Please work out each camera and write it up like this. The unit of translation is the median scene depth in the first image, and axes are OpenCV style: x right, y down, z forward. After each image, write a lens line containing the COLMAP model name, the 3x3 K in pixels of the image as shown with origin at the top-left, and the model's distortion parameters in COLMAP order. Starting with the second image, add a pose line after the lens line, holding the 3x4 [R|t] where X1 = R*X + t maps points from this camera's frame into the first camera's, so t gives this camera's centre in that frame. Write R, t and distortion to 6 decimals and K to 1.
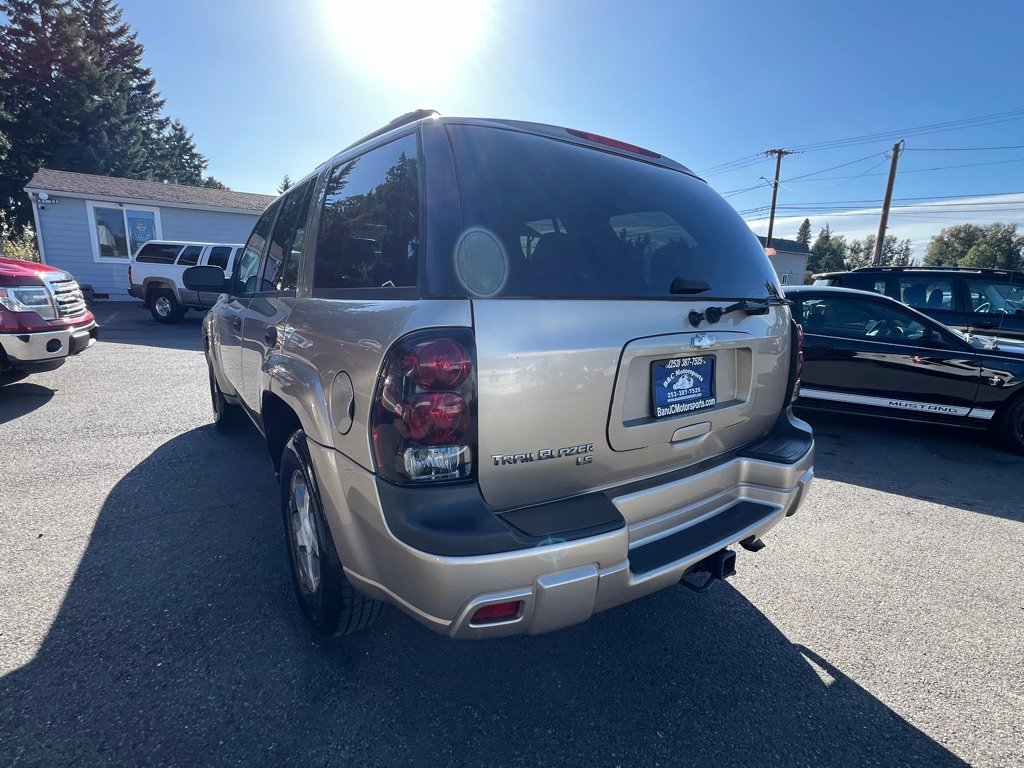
lens RADIAL K [[491.5, 0, 509.4], [0, 491.5, 388.5], [0, 0, 1]] dist [-0.002431, 0.000813]
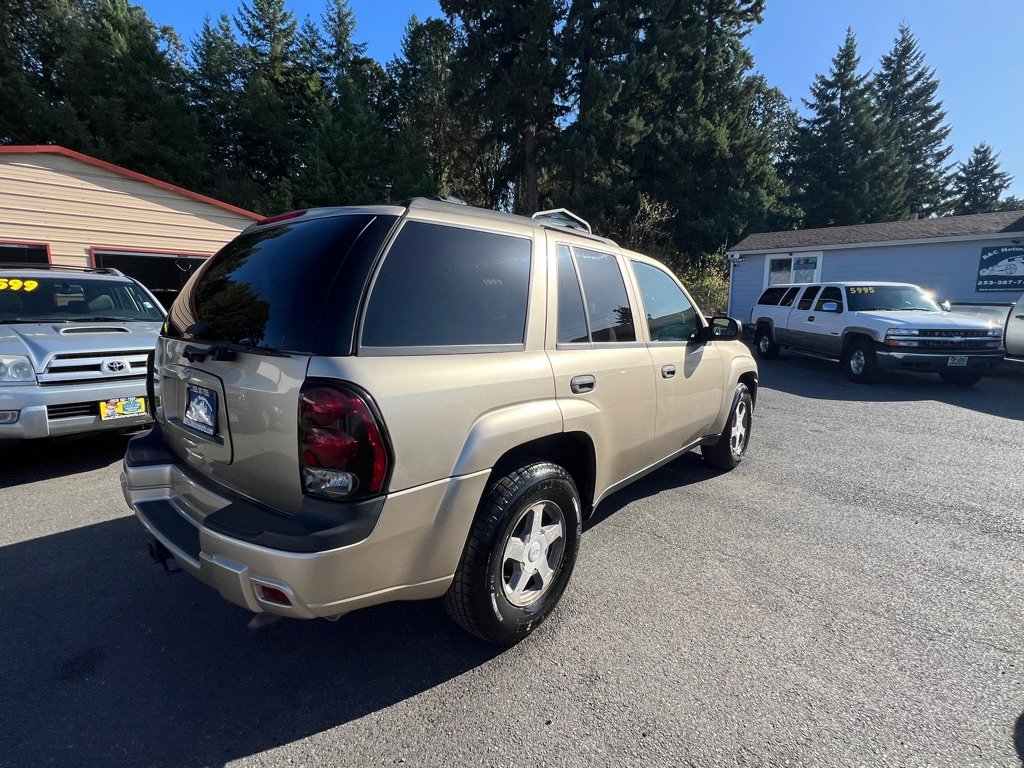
lens RADIAL K [[491.5, 0, 510.9], [0, 491.5, 386.8], [0, 0, 1]] dist [-0.002431, 0.000813]
pose [[0.244032, 0.124183, -0.961783, 1.585583], [-0.199865, 0.976916, 0.075425, -0.285679], [0.948948, 0.173820, 0.263218, 1.272204]]
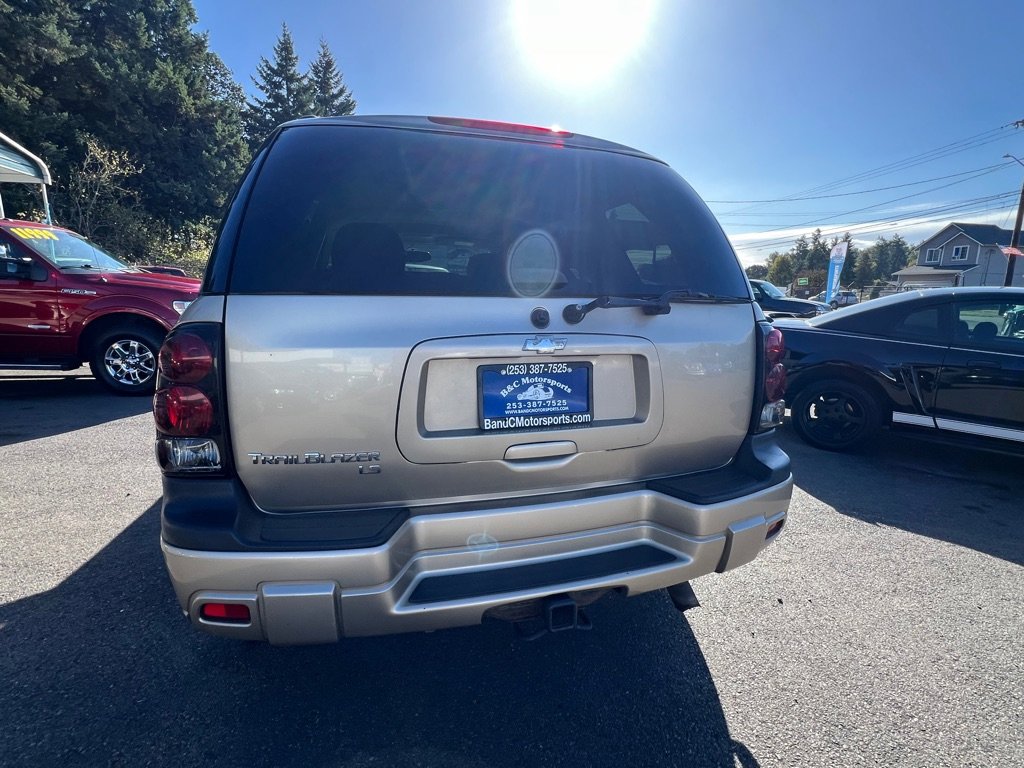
lens RADIAL K [[491.5, 0, 508.6], [0, 491.5, 388.4], [0, 0, 1]] dist [-0.002431, 0.000813]
pose [[0.946800, 0.043828, -0.318823, 0.523224], [-0.051525, 0.998548, -0.015743, -0.003196], [0.317670, 0.031333, 0.947684, 0.154153]]
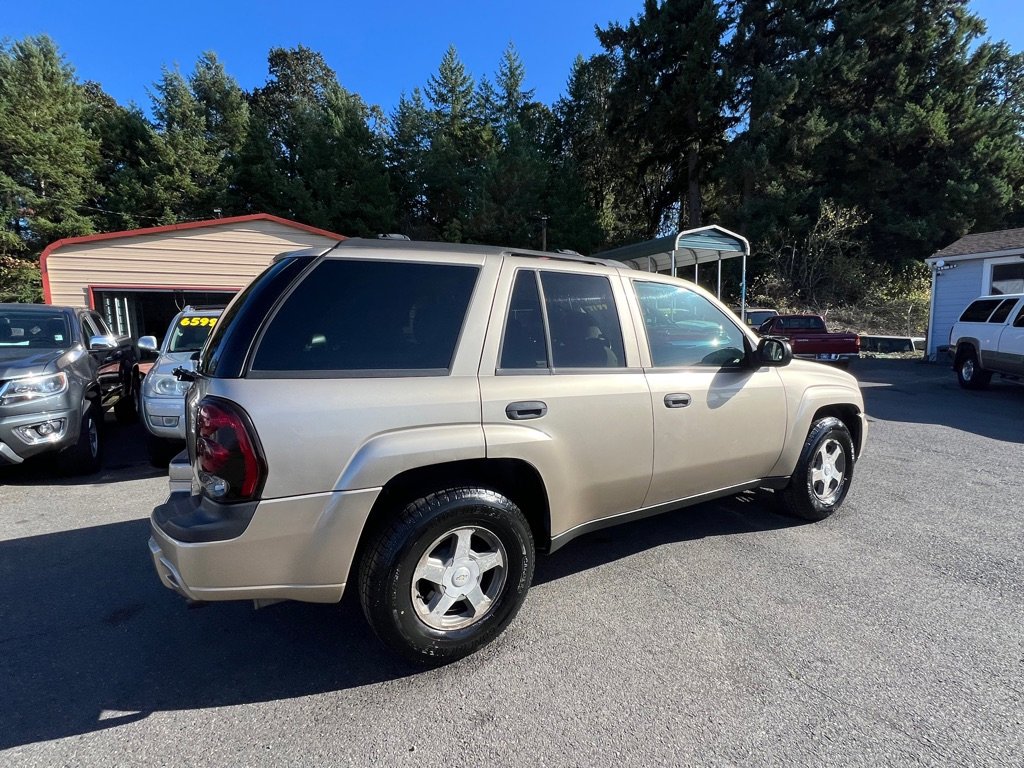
lens RADIAL K [[491.5, 0, 513.4], [0, 491.5, 385.2], [0, 0, 1]] dist [-0.002431, 0.000813]
pose [[-0.084762, 0.074997, -0.993575, 1.643715], [-0.197390, 0.976137, 0.090520, -0.411425], [0.976654, 0.203795, -0.067936, 1.866071]]
